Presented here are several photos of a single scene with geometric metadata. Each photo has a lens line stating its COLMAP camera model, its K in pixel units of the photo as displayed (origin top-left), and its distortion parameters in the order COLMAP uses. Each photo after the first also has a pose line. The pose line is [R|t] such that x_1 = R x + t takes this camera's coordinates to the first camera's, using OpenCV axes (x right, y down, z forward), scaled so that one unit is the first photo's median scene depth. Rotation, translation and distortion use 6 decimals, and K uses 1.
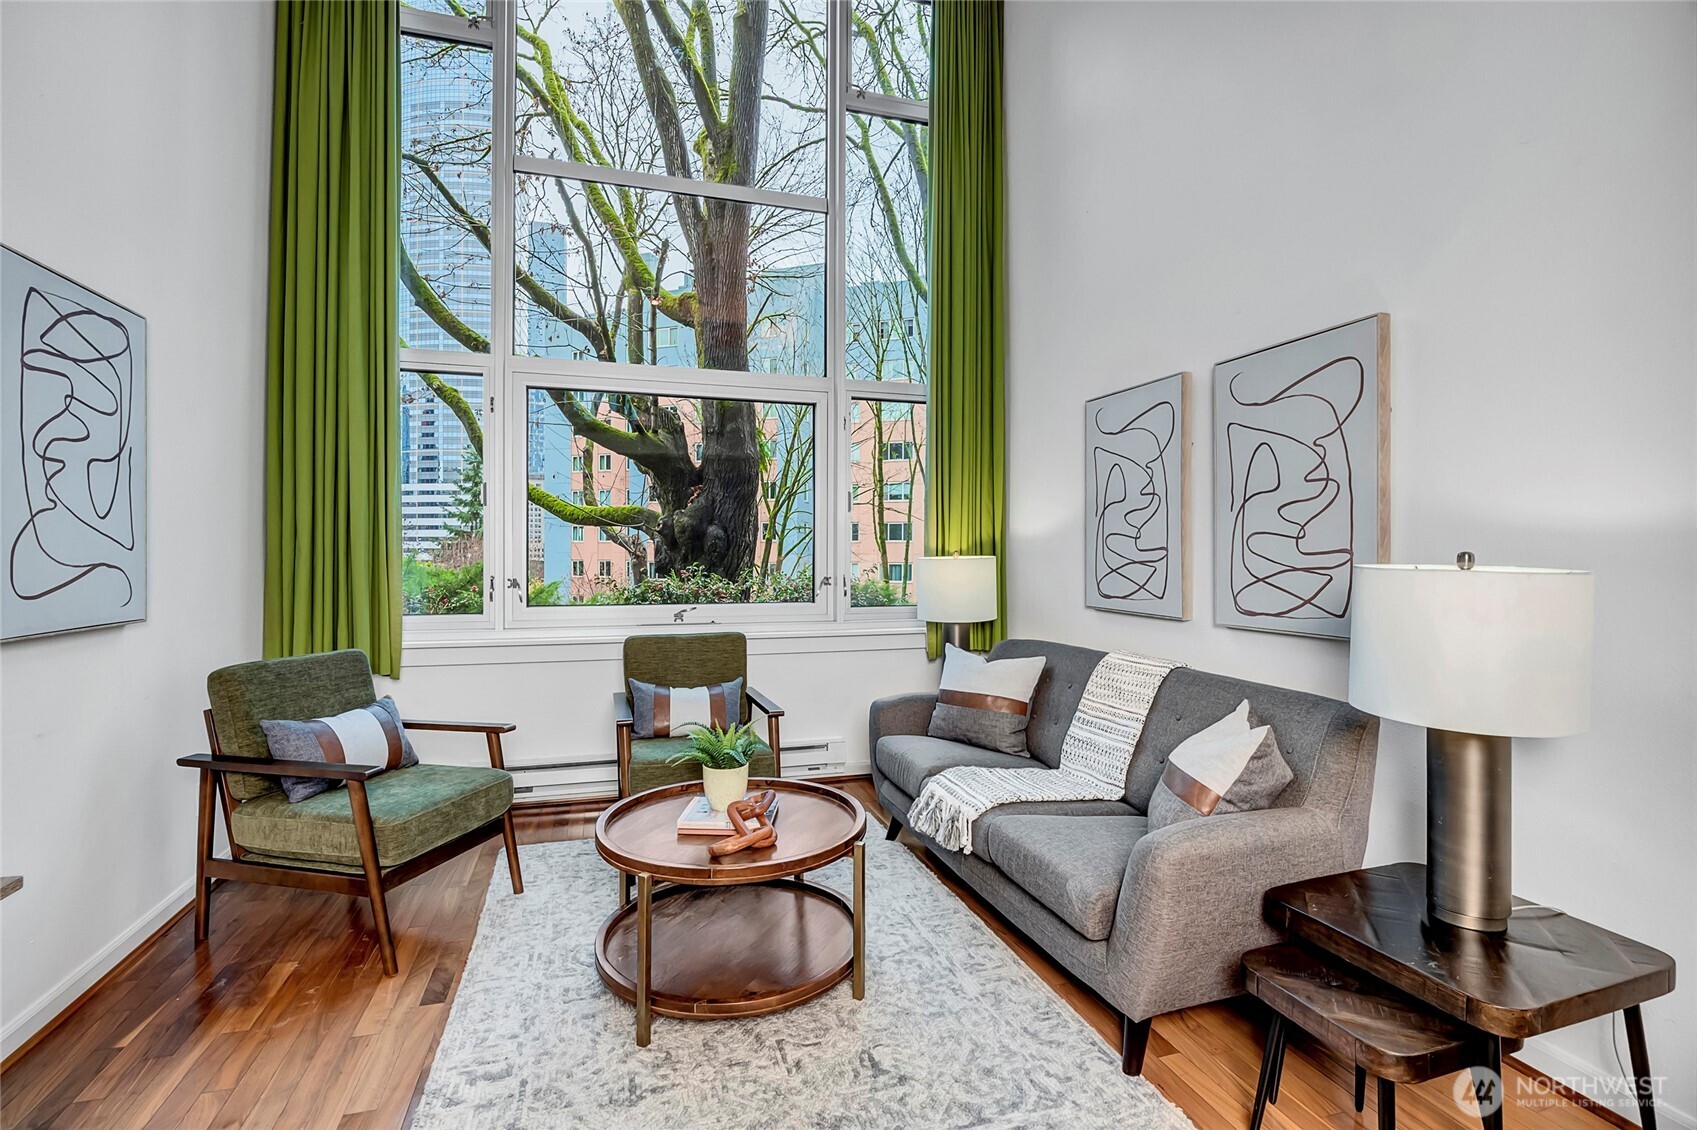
lens RADIAL K [[788.5, 0, 850.2], [0, 788.5, 554.6], [0, 0, 1]] dist [-0.010767, -0.000284]
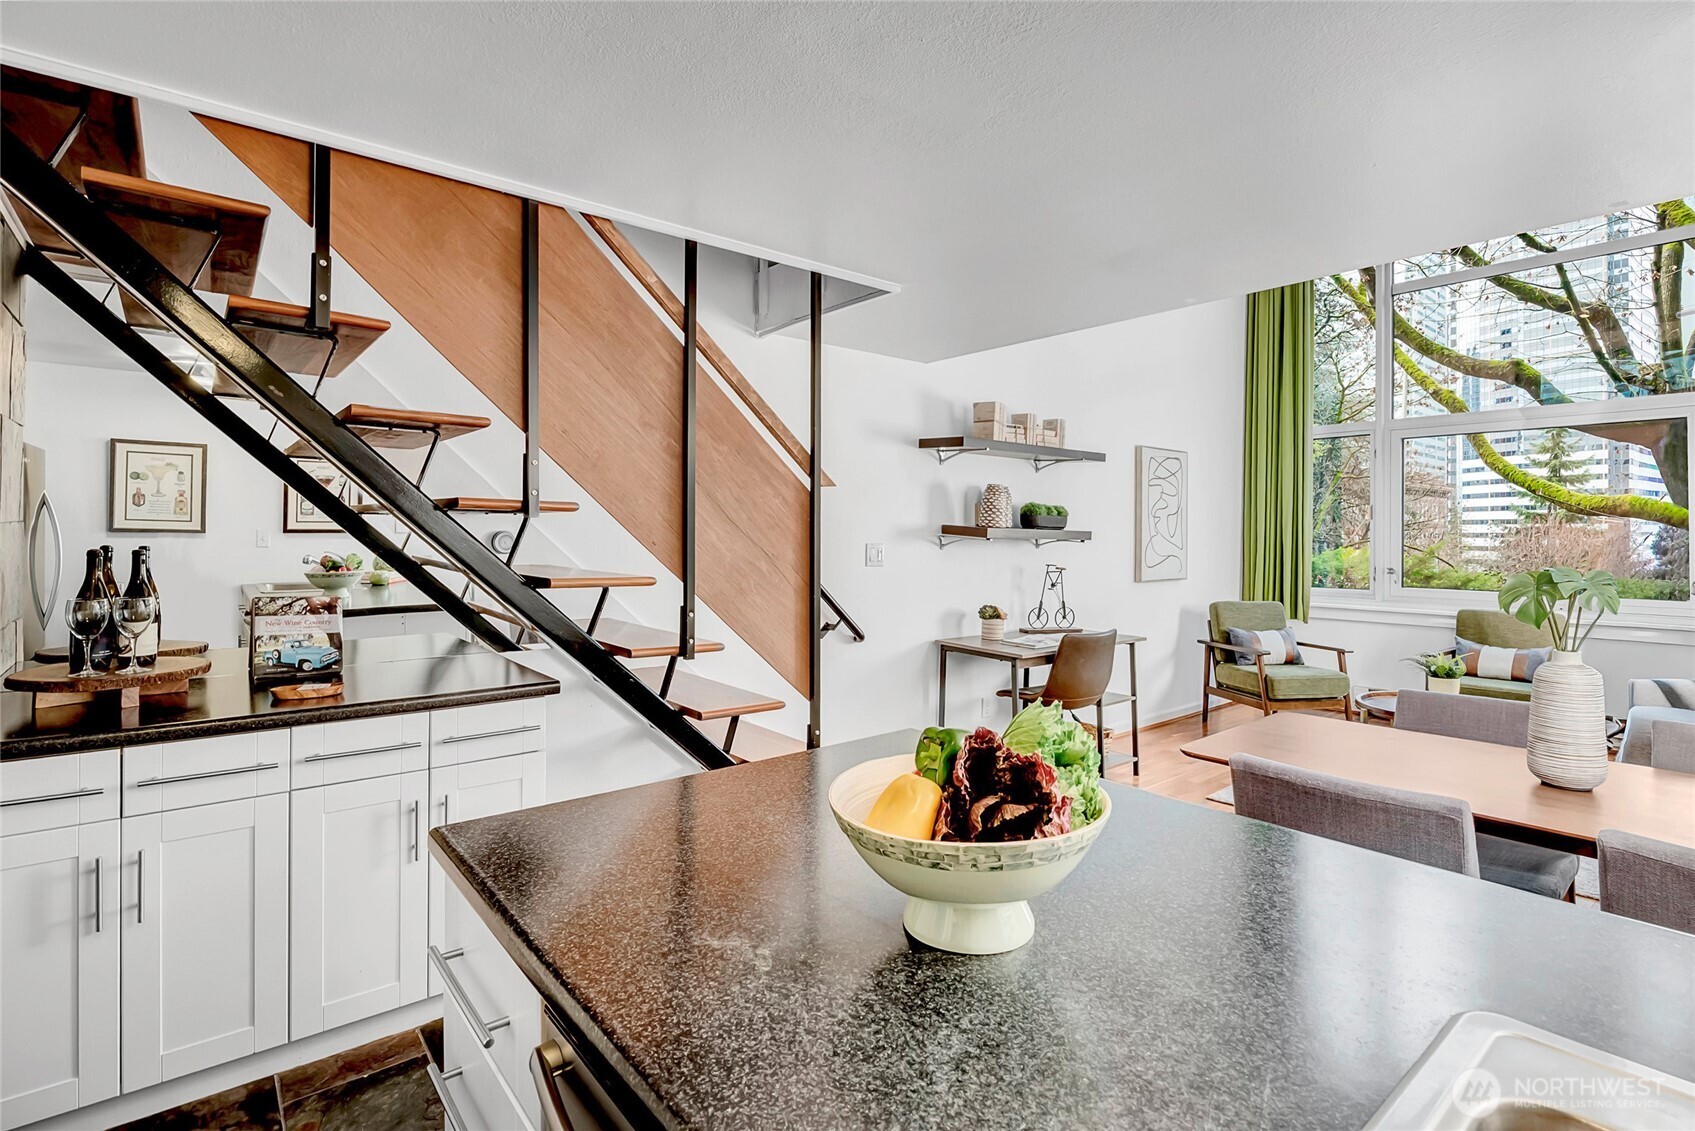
lens RADIAL K [[870.3, 0, 823.0], [0, 870.3, 534.9], [0, 0, 1]] dist [0.001364, -0.004425]
pose [[0.390039, 0.002668, -0.920795, 1.000514], [-0.006022, 0.999982, 0.000347, -0.039992], [0.920779, 0.005409, 0.390048, -0.952734]]
